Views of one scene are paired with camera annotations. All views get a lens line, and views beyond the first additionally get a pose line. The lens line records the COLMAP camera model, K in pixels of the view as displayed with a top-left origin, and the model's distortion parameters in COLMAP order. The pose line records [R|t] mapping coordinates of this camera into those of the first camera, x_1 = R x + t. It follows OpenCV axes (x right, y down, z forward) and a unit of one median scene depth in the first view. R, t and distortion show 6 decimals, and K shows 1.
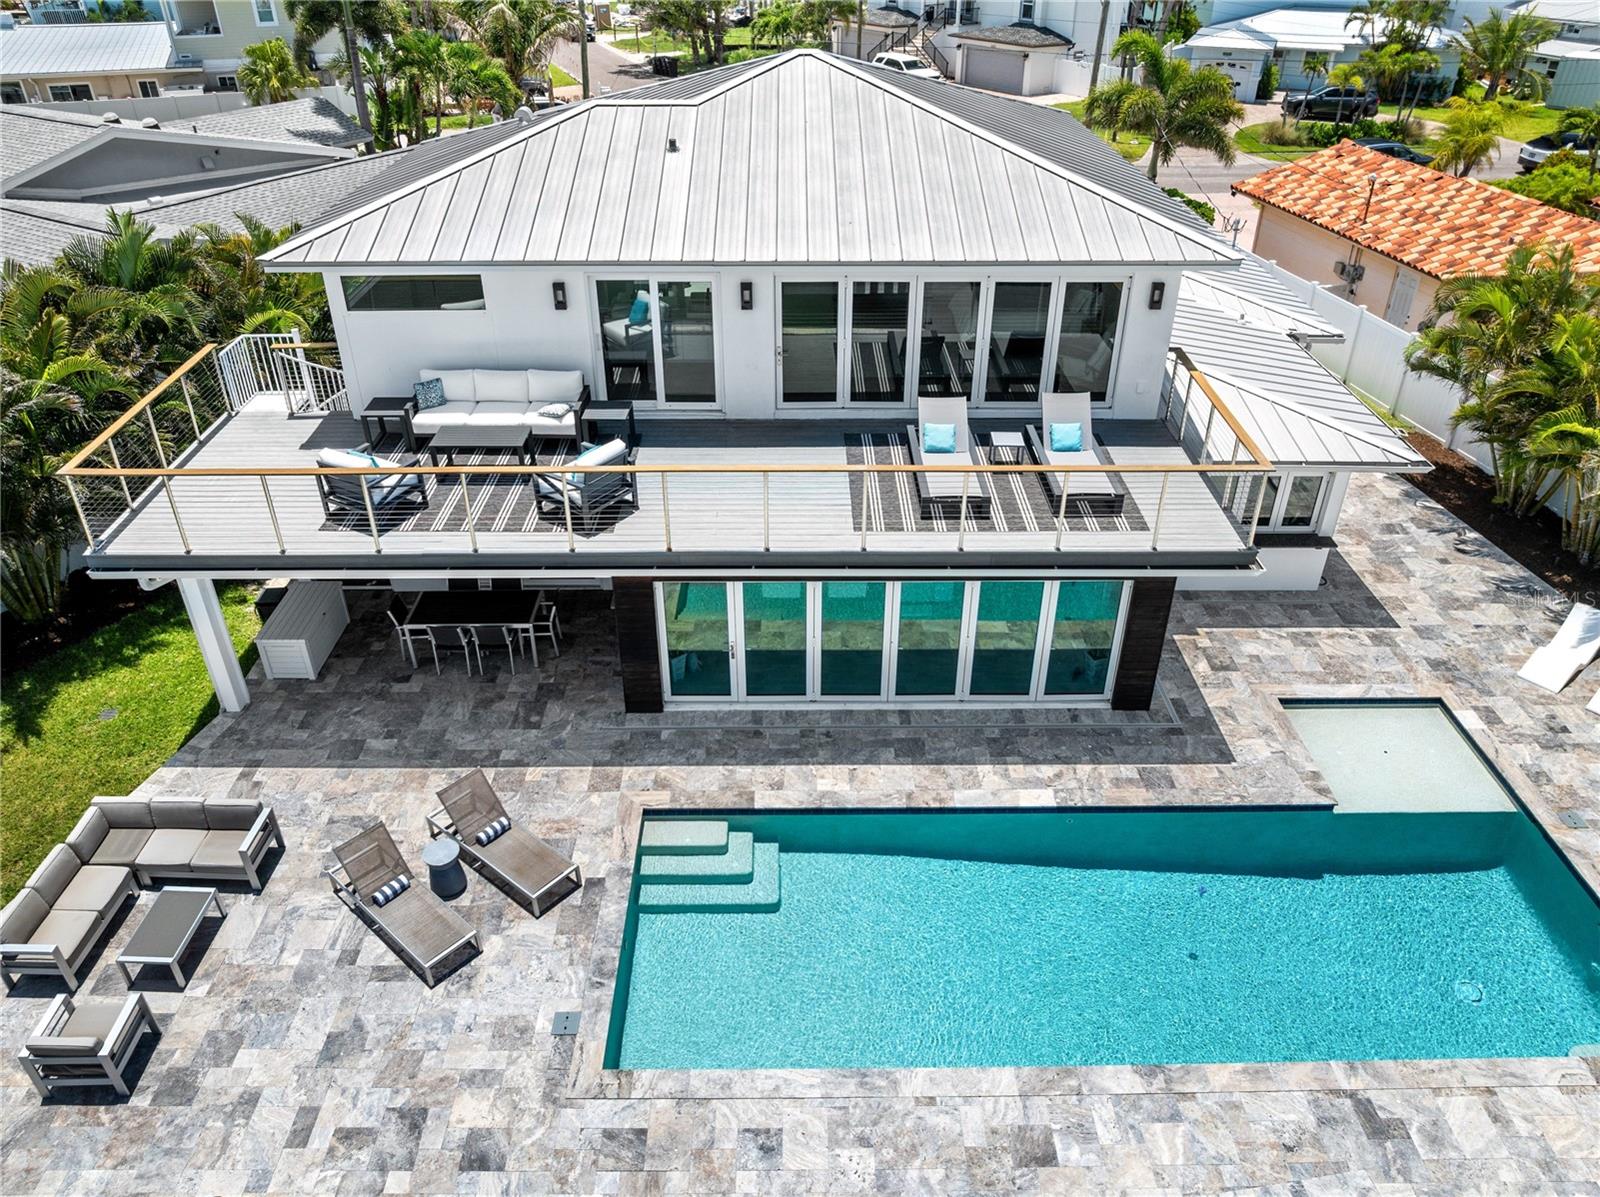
lens RADIAL K [[1123.3, 0, 820.9], [0, 1123.3, 605.9], [0, 0, 1]] dist [-0.035351, 0.003848]
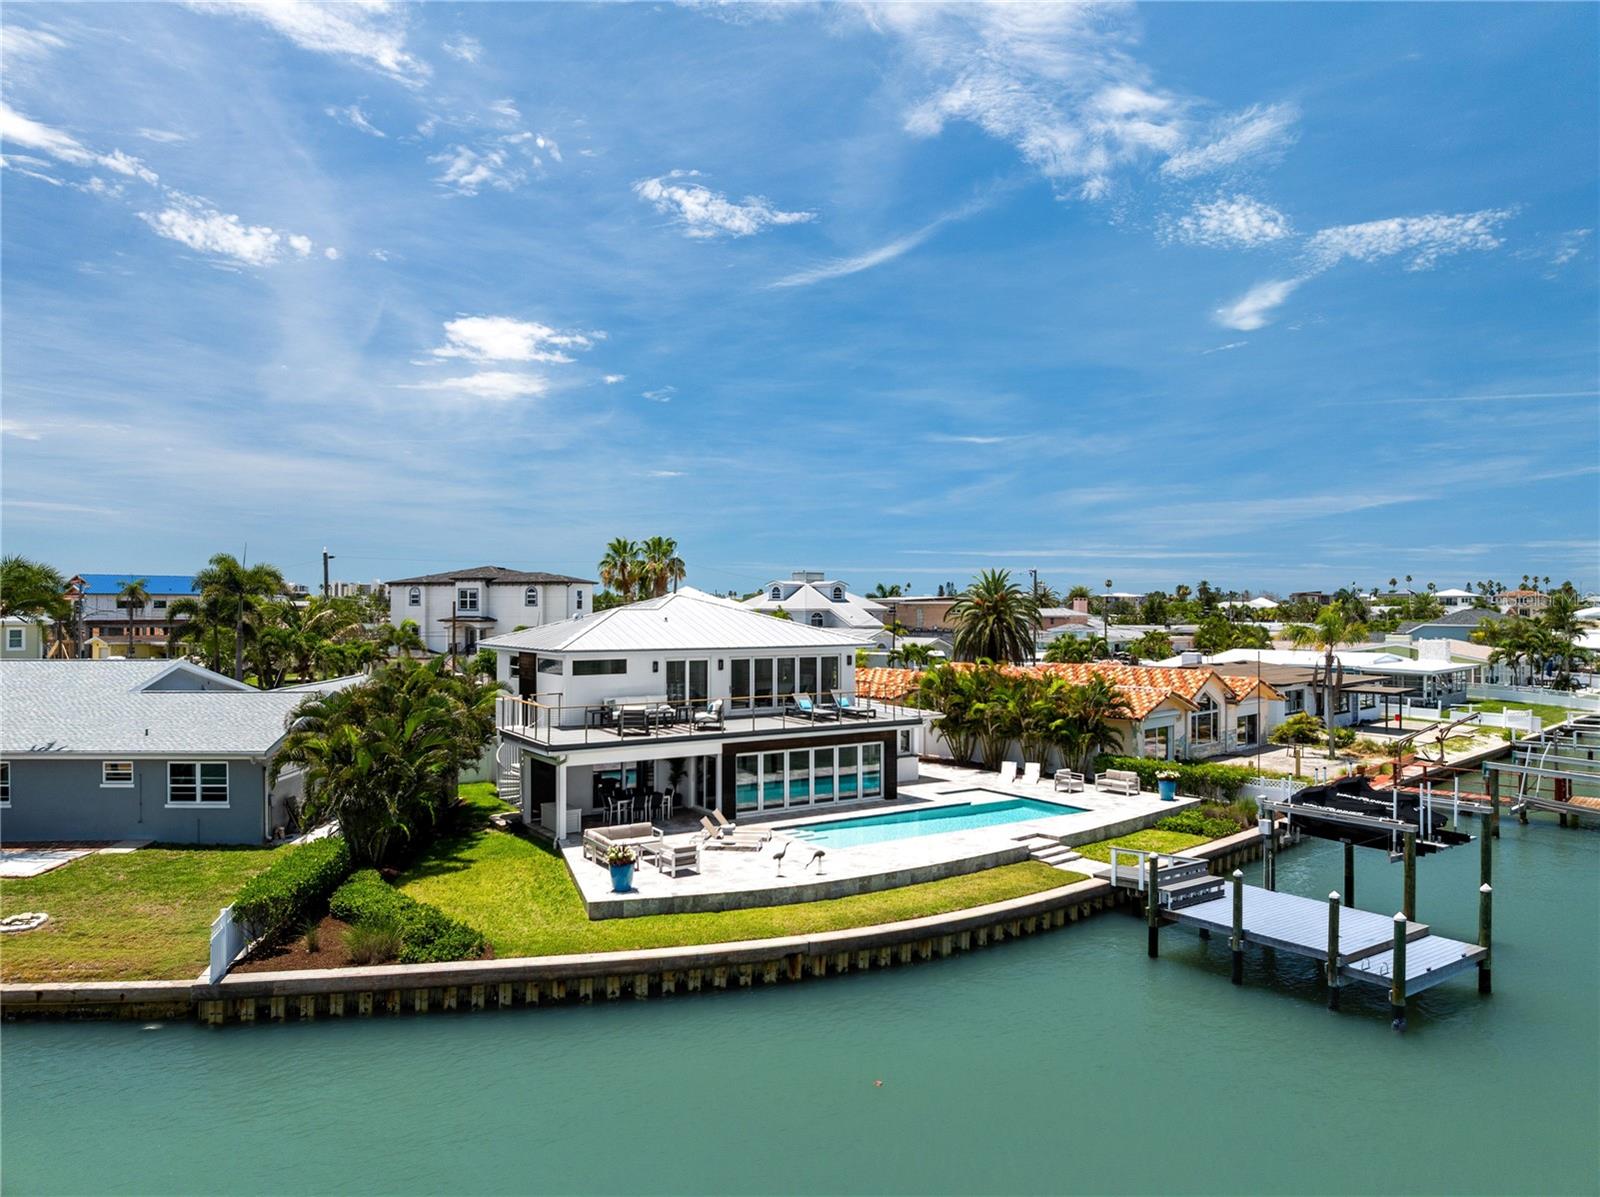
lens RADIAL K [[1127.8, 0, 787.8], [0, 1127.8, 578.0], [0, 0, 1]] dist [-0.052166, 0.035936]
pose [[0.841831, 0.006799, 0.539698, -1.564407], [0.291374, 0.835975, -0.465023, 0.944046], [-0.454336, 0.548725, 0.701769, -1.168448]]
